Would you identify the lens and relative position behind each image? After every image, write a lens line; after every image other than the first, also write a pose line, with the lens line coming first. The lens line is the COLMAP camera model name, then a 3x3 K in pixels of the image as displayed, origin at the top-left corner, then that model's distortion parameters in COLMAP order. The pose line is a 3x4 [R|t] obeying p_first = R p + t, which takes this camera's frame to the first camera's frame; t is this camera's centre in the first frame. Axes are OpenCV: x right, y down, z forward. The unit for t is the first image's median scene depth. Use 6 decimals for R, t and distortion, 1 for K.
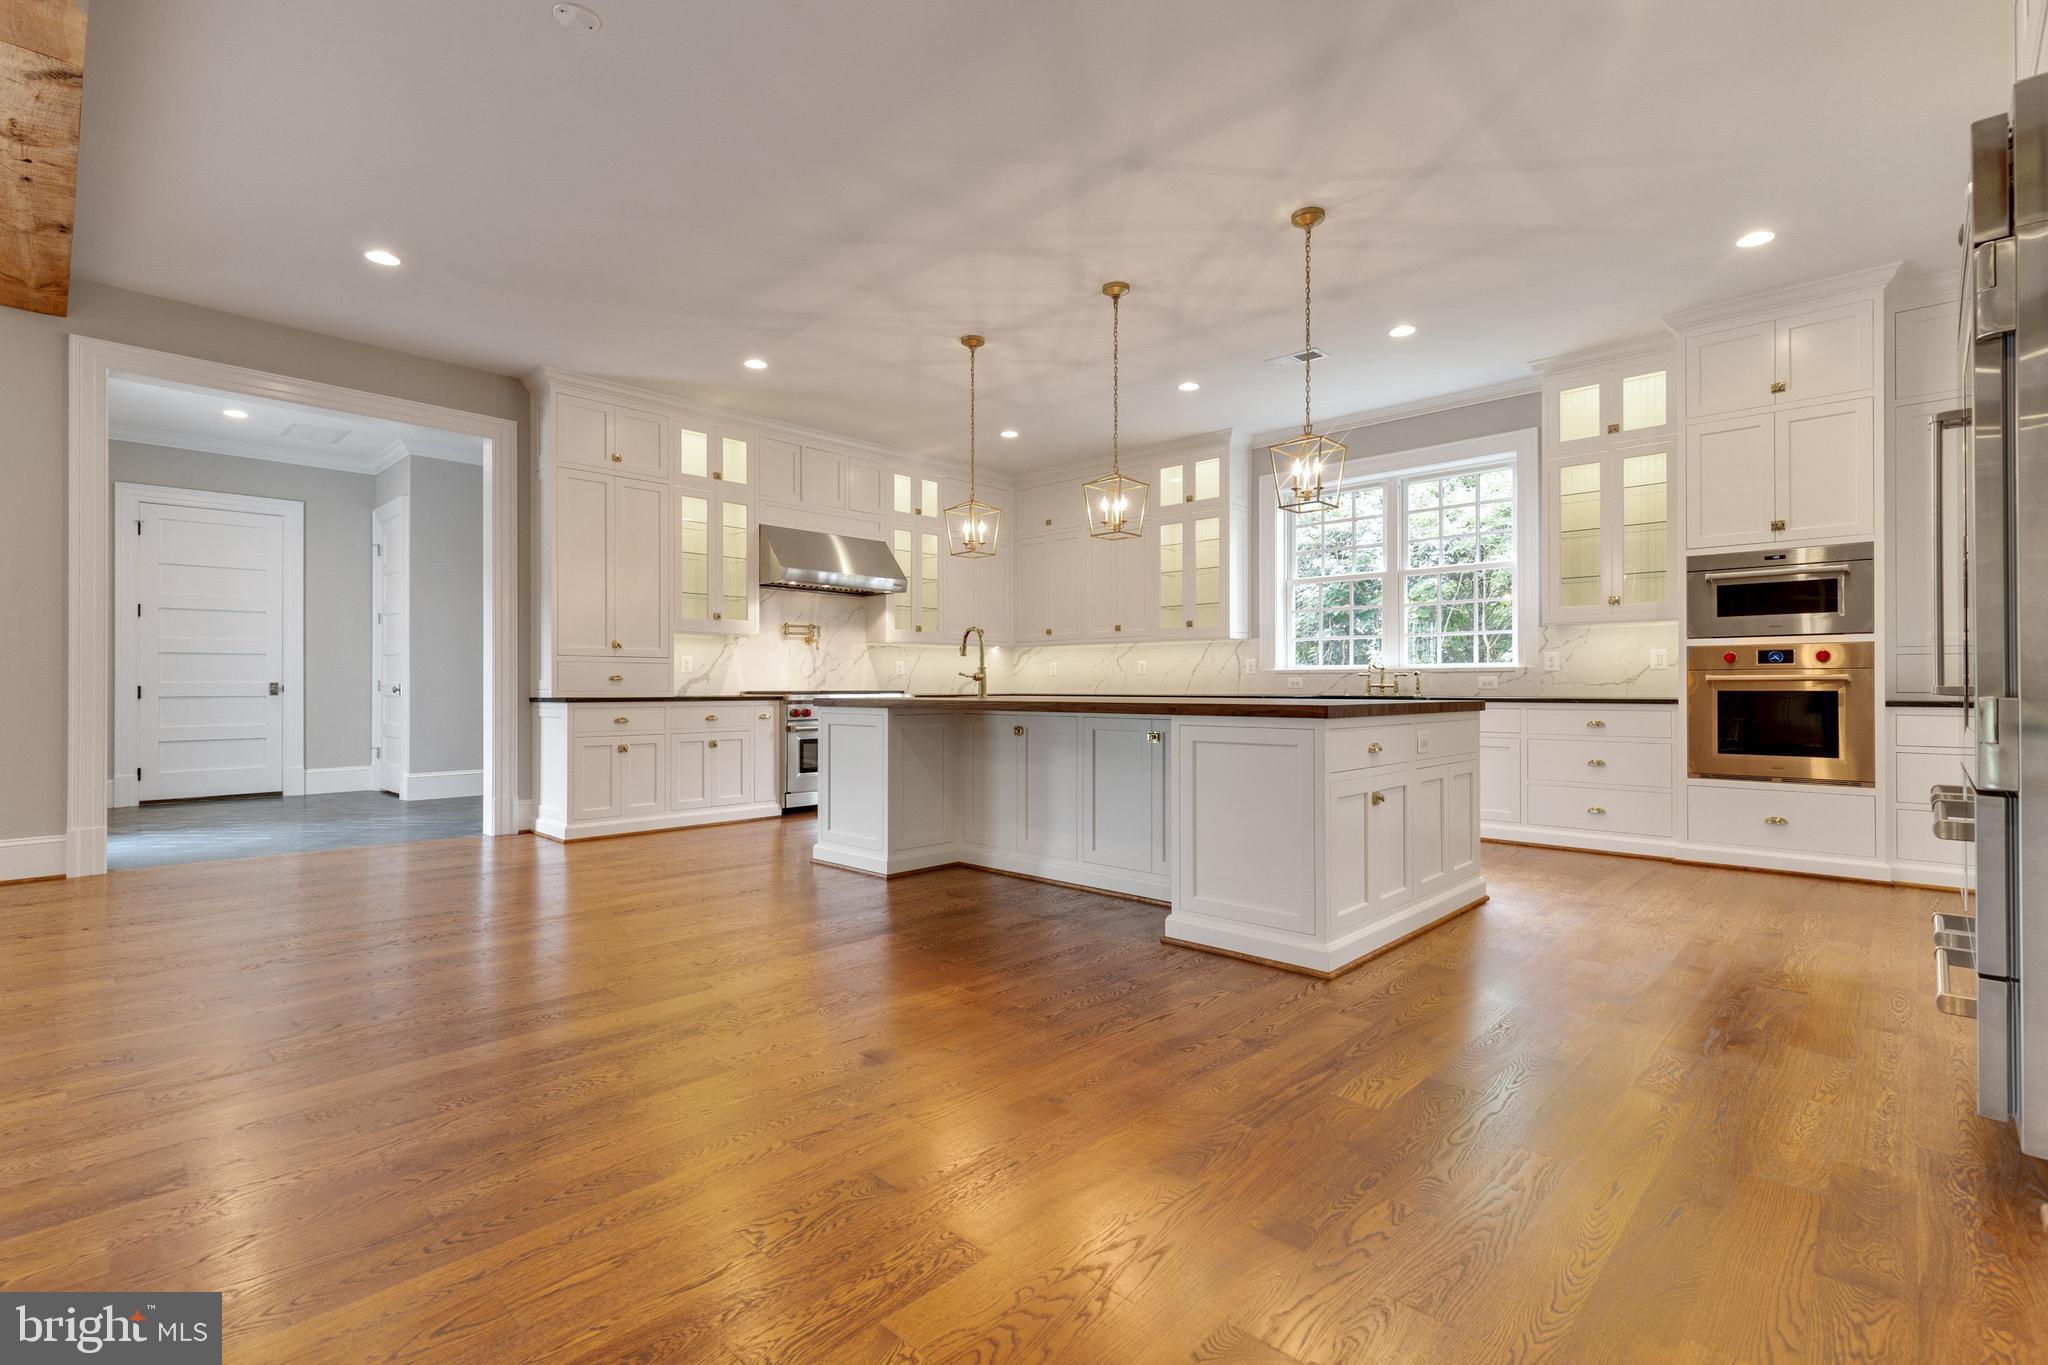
lens RADIAL K [[929.8, 0, 1027.7], [0, 929.8, 684.9], [0, 0, 1]] dist [0.008653, 0.000732]
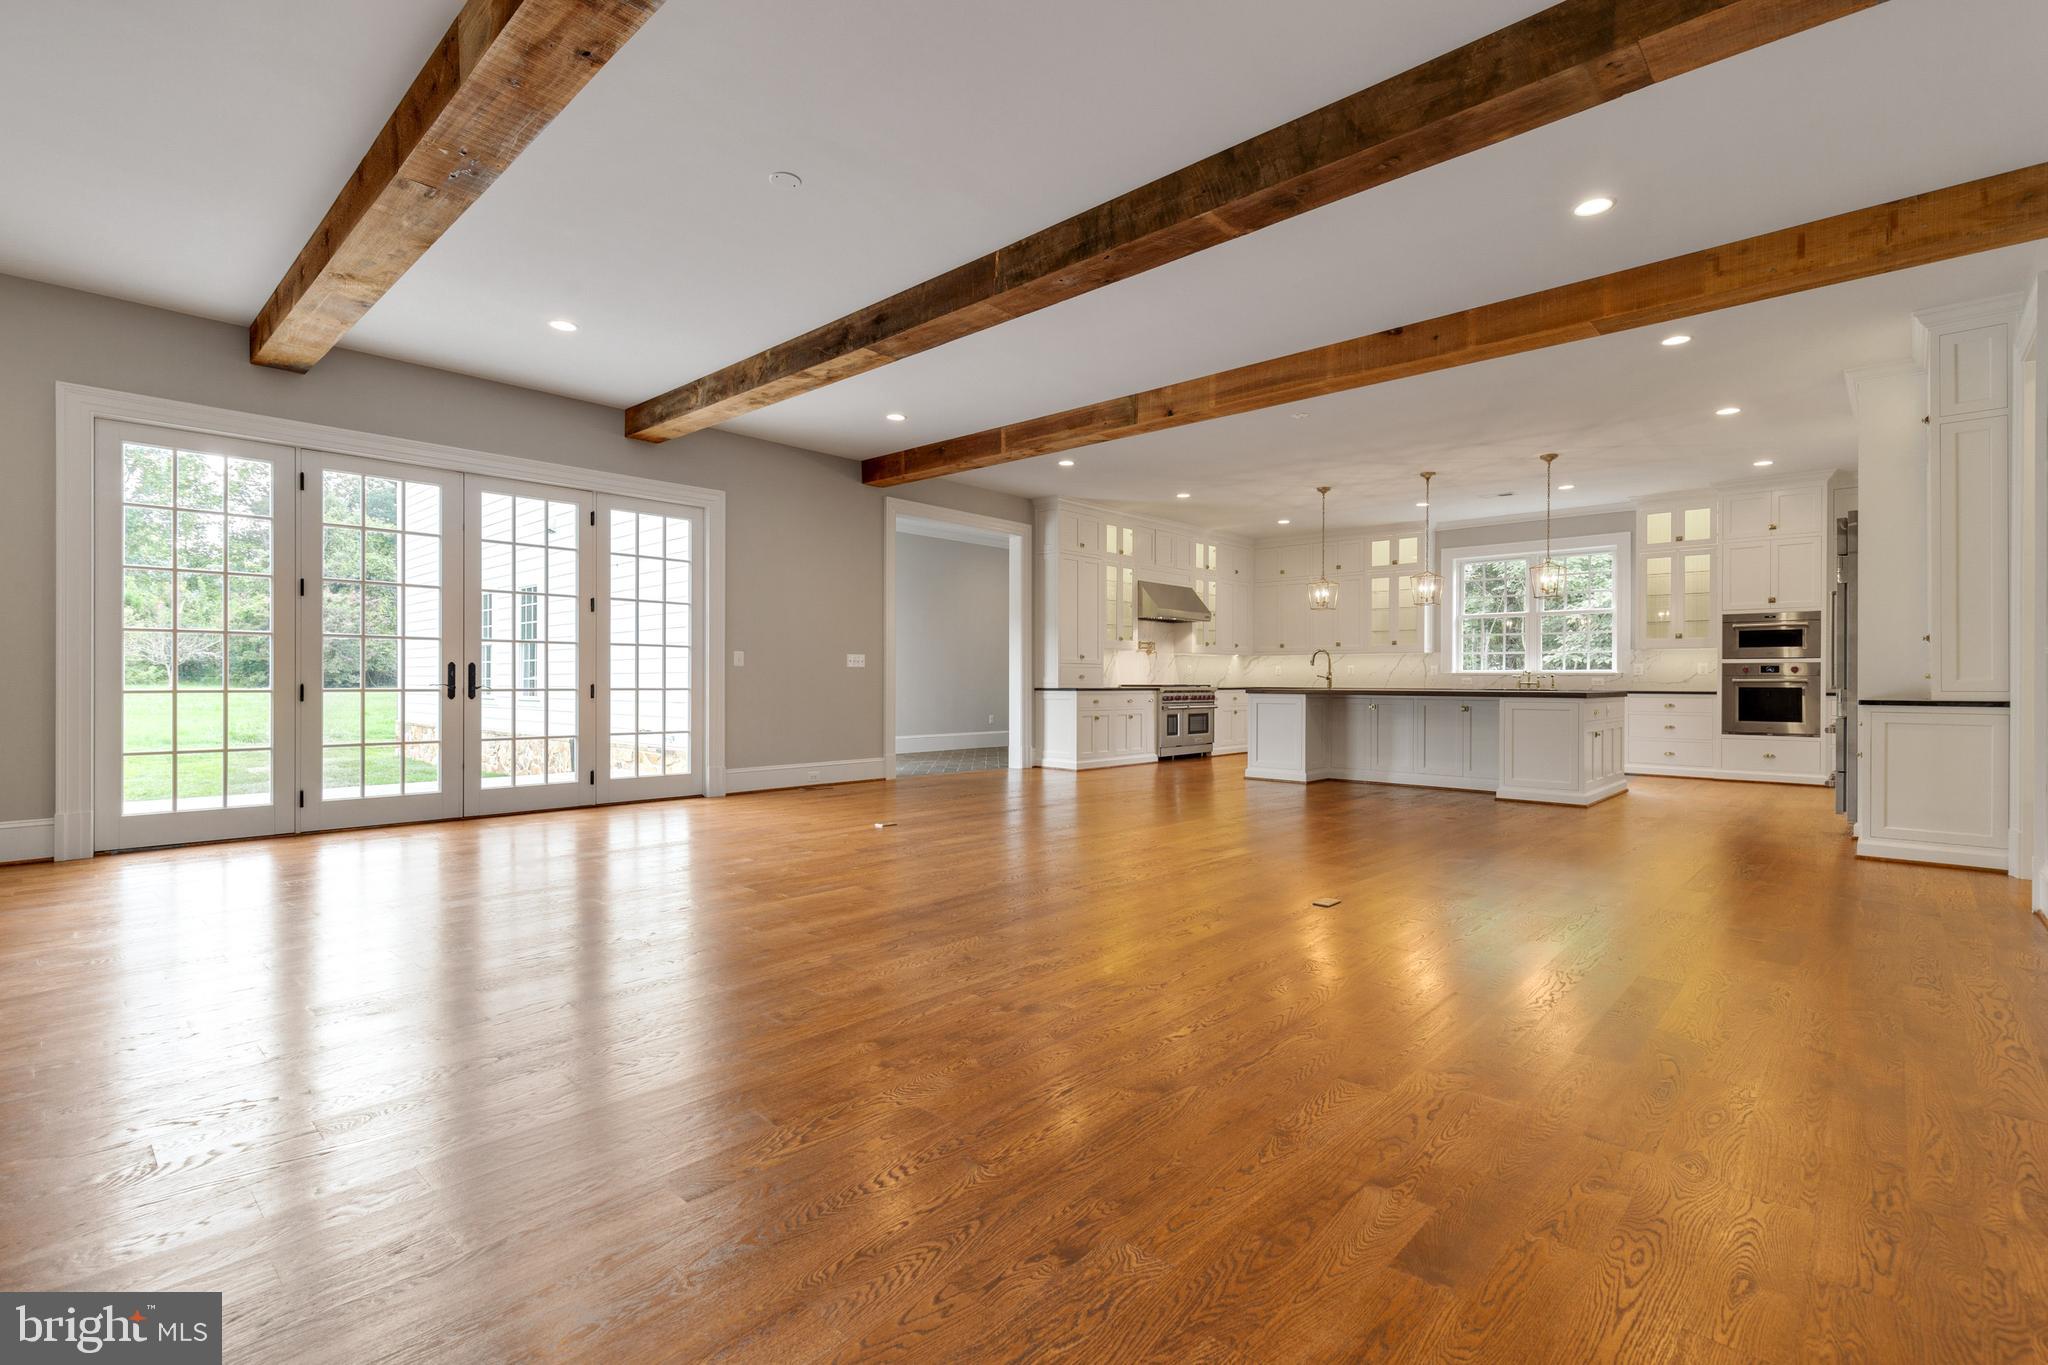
lens RADIAL K [[929.8, 0, 1030.6], [0, 929.8, 684.6], [0, 0, 1]] dist [0.008653, 0.000732]
pose [[0.999862, 0.004855, 0.015865, -0.648551], [-0.004945, 0.999972, 0.005618, -0.002148], [-0.015837, -0.005695, 0.999858, -0.775388]]
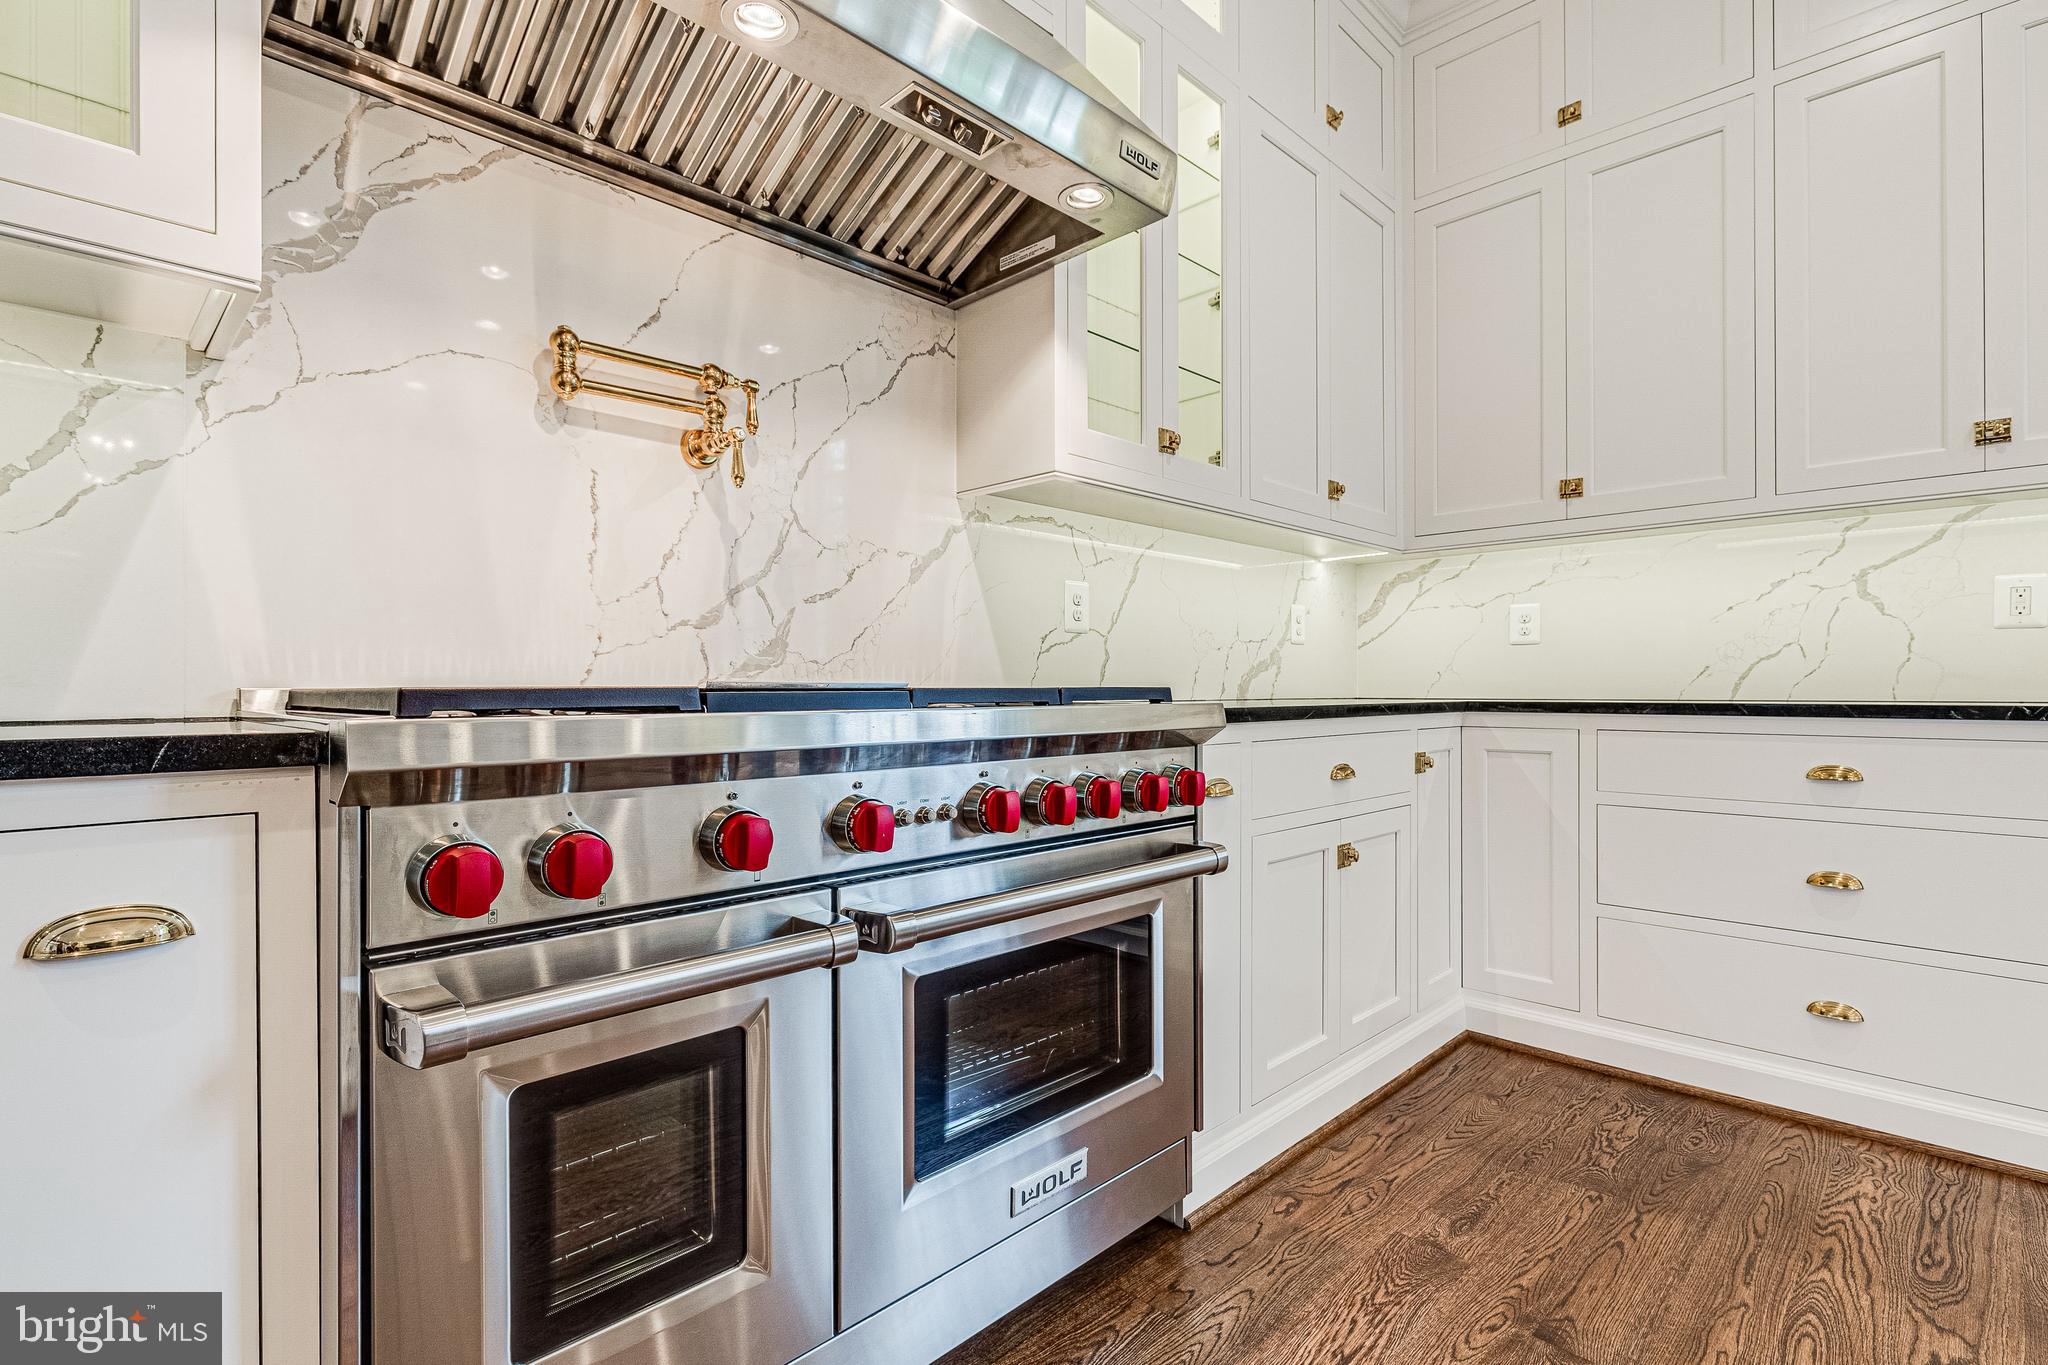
lens RADIAL K [[928.0, 0, 1038.6], [0, 928.0, 684.5], [0, 0, 1]] dist [0.015167, -0.000936]
pose [[0.999772, -0.001122, -0.021332, -0.222647], [0.001108, 0.999999, -0.000672, 0.007602], [0.021333, 0.000648, 0.999772, 1.130774]]
